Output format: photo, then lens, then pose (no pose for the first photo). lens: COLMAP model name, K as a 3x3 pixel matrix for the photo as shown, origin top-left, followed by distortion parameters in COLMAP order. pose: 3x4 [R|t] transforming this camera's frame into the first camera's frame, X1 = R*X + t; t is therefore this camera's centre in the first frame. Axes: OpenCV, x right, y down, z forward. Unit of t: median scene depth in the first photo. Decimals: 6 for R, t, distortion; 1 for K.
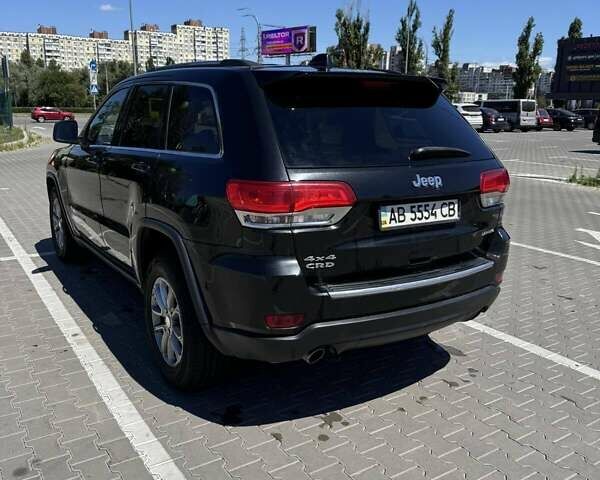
lens RADIAL K [[566.9, 0, 296.4], [0, 566.9, 248.5], [0, 0, 1]] dist [0.103183, -0.205448]
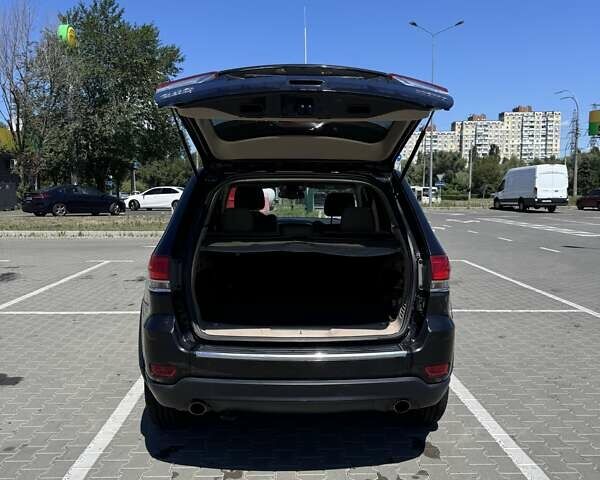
lens RADIAL K [[566.9, 0, 296.4], [0, 566.9, 248.5], [0, 0, 1]] dist [0.103183, -0.205448]
pose [[0.848438, 0.038304, -0.527907, 0.070150], [-0.114095, 0.987166, -0.111743, -0.001936], [0.516852, 0.155038, 0.841919, 0.007483]]
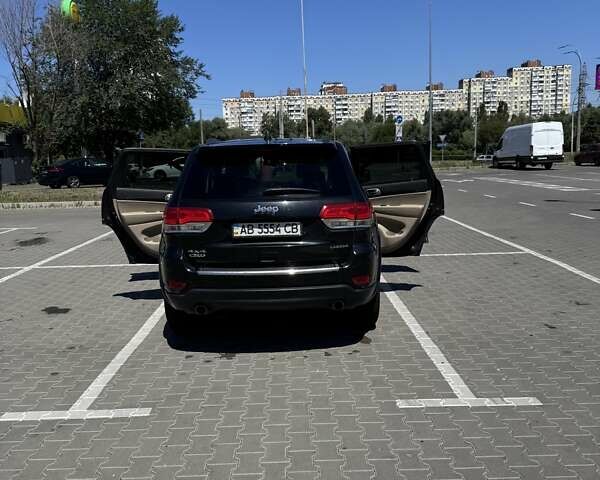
lens RADIAL K [[572.5, 0, 296.7], [0, 572.5, 252.4], [0, 0, 1]] dist [0.115443, -0.230590]
pose [[0.840044, 0.047412, -0.540443, 0.105517], [-0.085413, 0.995309, -0.045446, 0.006232], [0.535752, 0.084338, 0.840153, -0.027142]]
